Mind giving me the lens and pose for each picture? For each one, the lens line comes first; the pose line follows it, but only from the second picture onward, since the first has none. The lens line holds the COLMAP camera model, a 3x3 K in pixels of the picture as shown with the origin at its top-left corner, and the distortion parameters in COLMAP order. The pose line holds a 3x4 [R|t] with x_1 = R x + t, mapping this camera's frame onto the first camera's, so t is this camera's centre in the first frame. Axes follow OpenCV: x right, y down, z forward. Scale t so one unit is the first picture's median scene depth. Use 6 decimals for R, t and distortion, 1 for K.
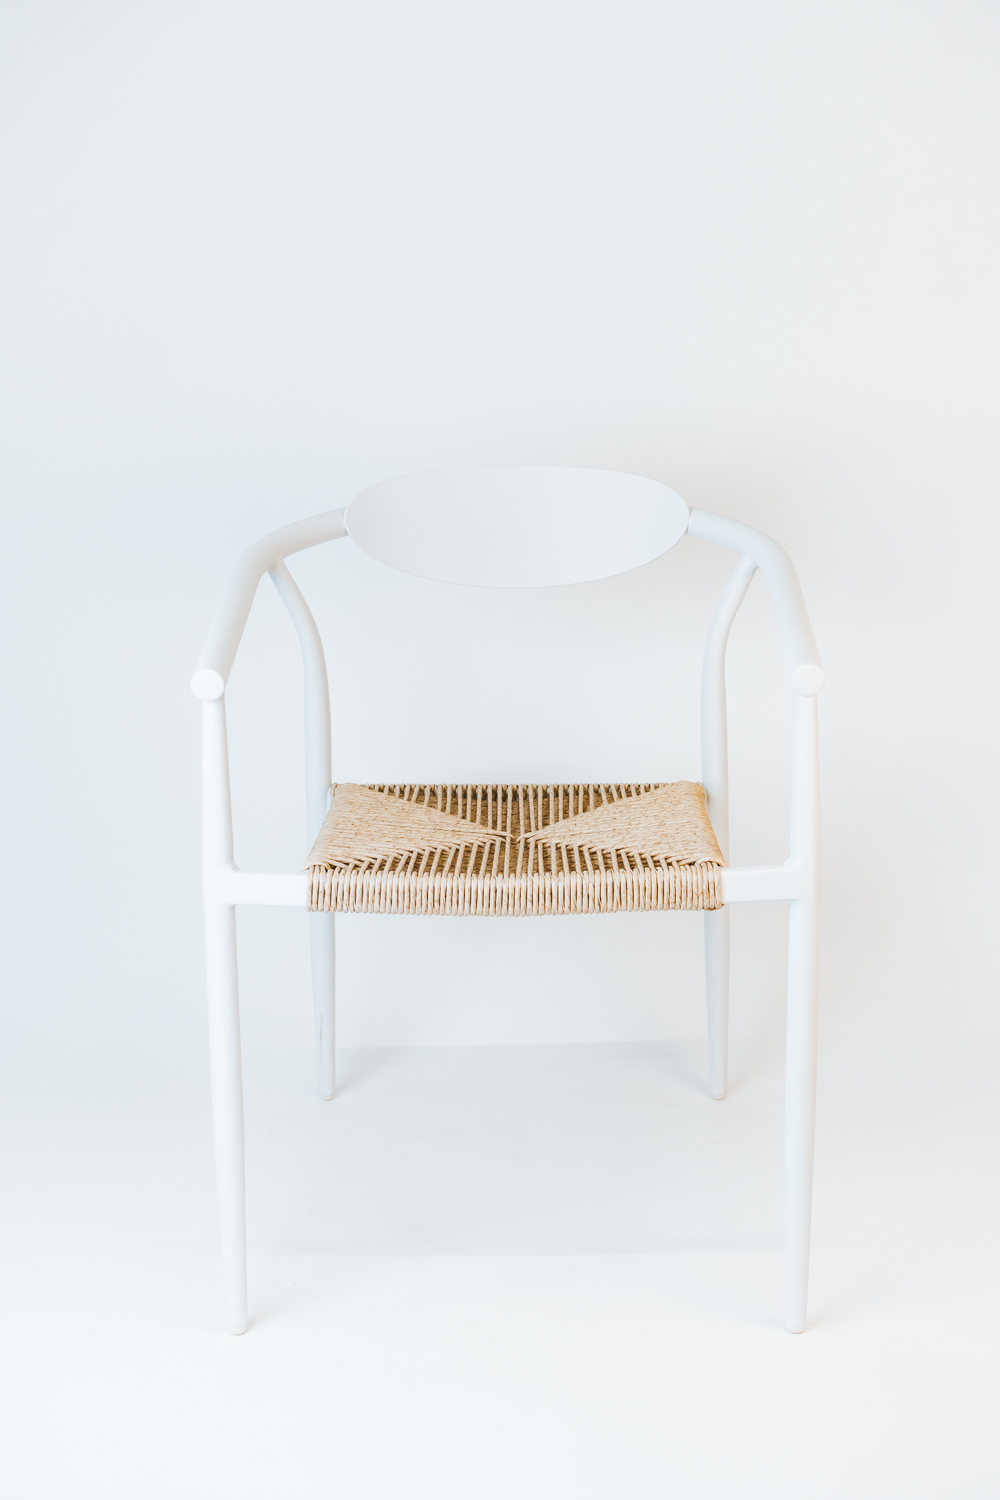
lens RADIAL K [[2400.0, 0, 500.9], [0, 2400.0, 739.6], [0, 0, 1]] dist [0.006003, 0.000000]
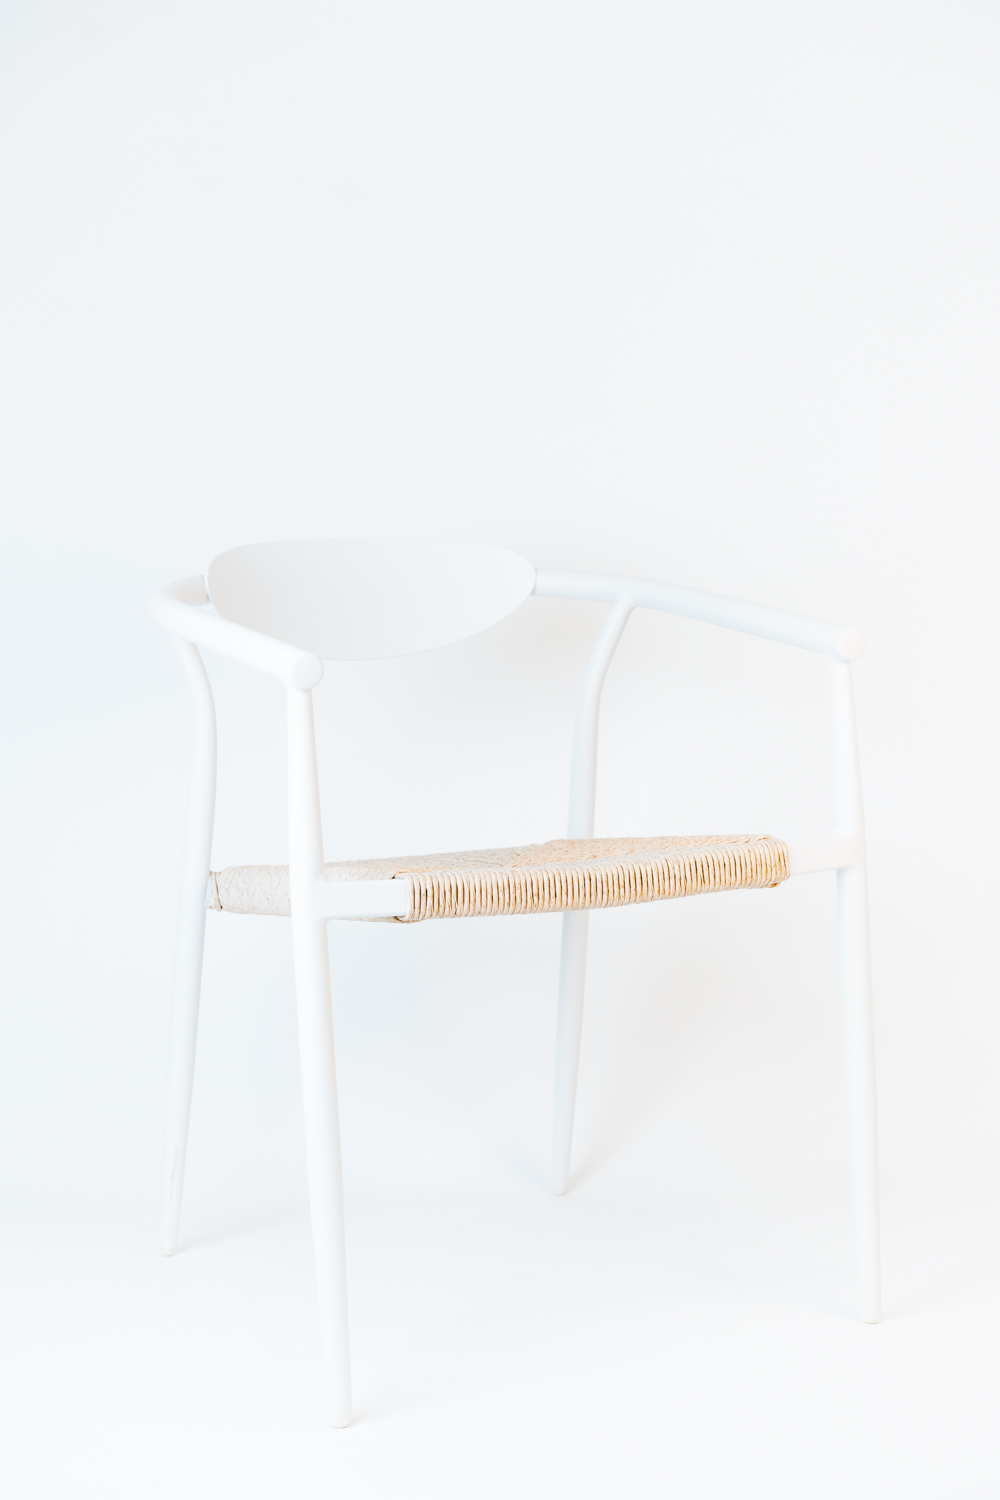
lens RADIAL K [[2400.0, 0, 514.3], [0, 2400.0, 752.1], [0, 0, 1]] dist [0.006003, 0.000000]
pose [[0.883860, -0.045744, 0.465510, -0.468754], [0.135108, 0.977754, -0.160447, 0.162128], [-0.447815, 0.204707, 0.870378, 0.174173]]
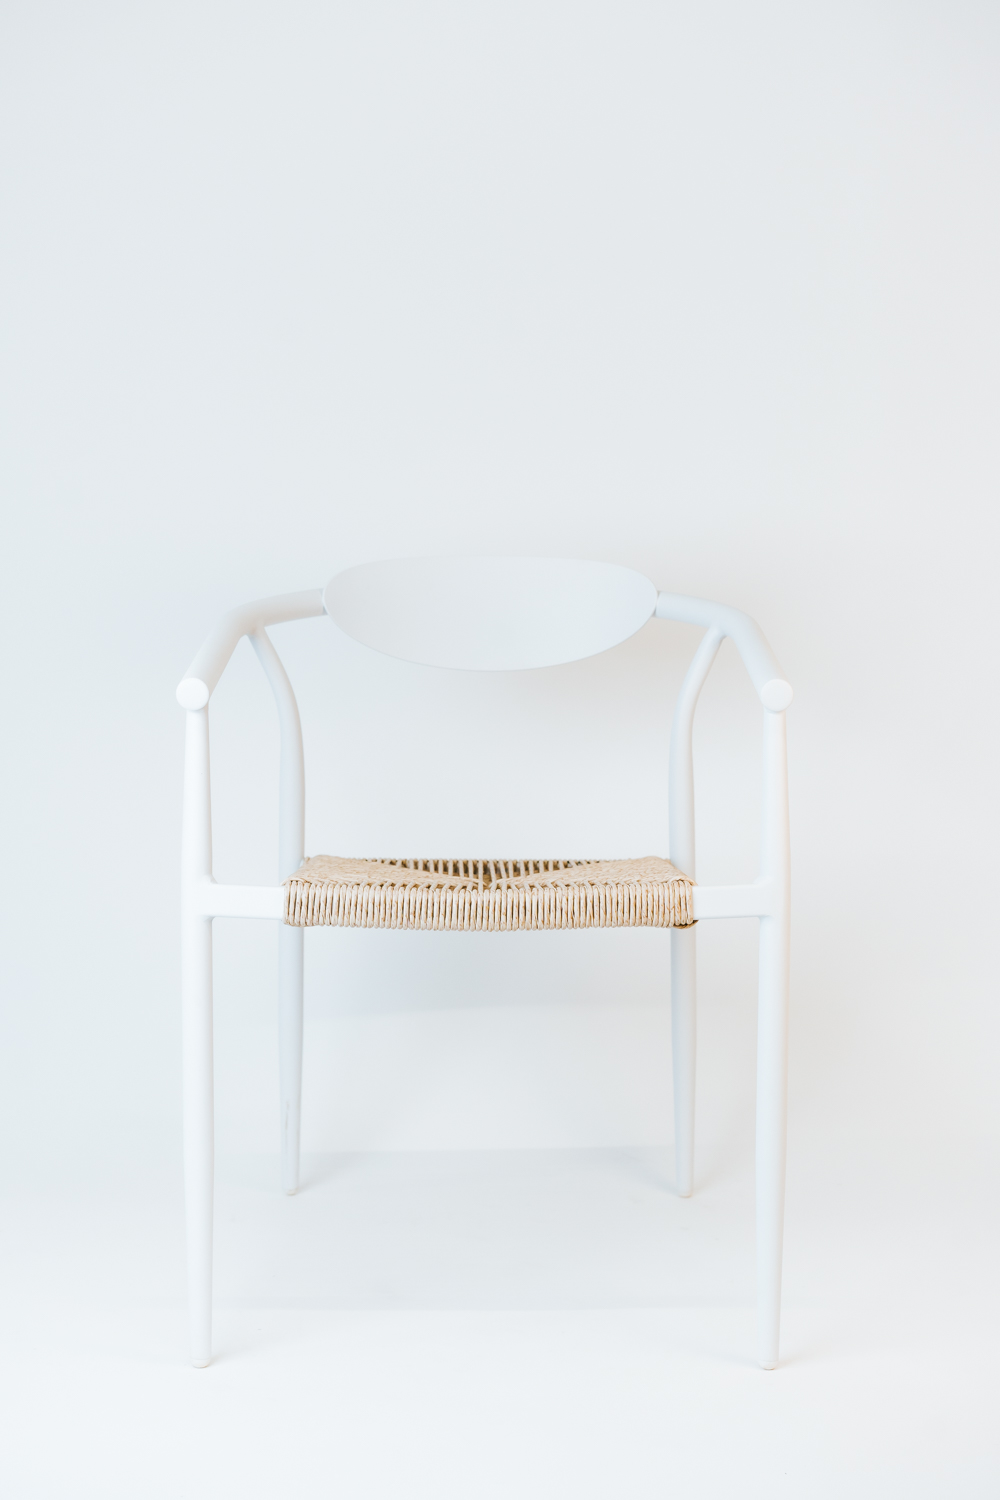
lens RADIAL K [[2400.0, 0, 495.4], [0, 2400.0, 756.9], [0, 0, 1]] dist [0.006003, 0.000000]
pose [[0.999738, 0.013778, 0.018253, -0.010970], [-0.010826, 0.988175, -0.152951, 0.156397], [-0.020144, 0.152713, 0.988065, -0.011521]]
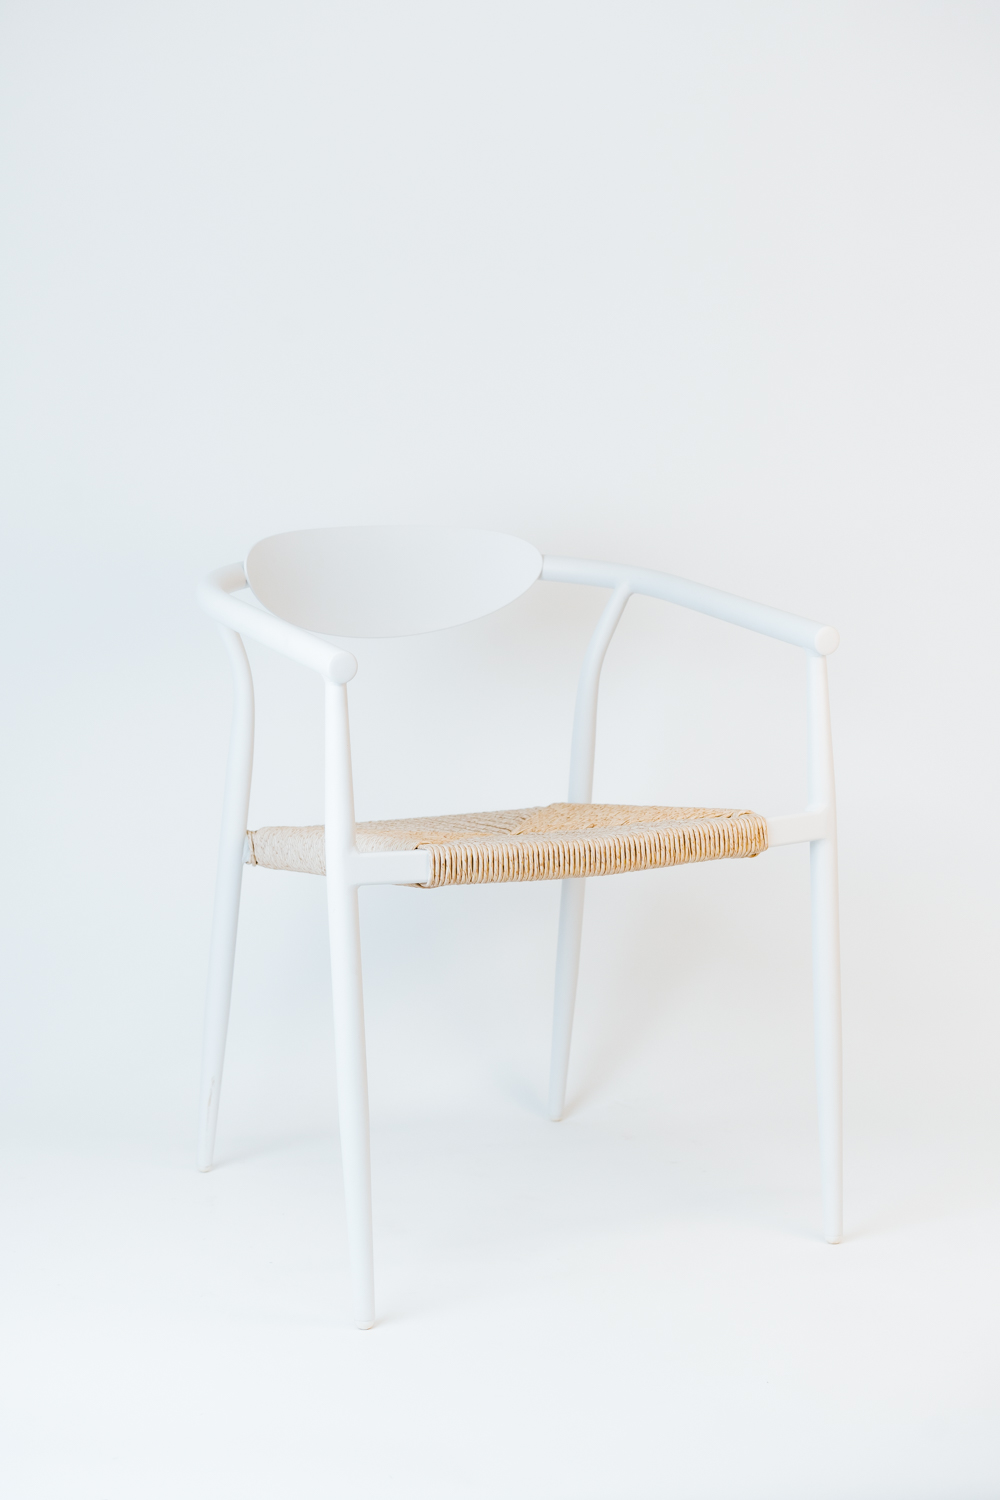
lens RADIAL K [[2400.0, 0, 489.6], [0, 2400.0, 745.1], [0, 0, 1]] dist [0.006003, 0.000000]
pose [[0.887360, -0.051738, 0.458166, -0.530101], [0.120907, 0.985022, -0.122937, 0.142839], [-0.444943, 0.164485, 0.880324, 0.067622]]
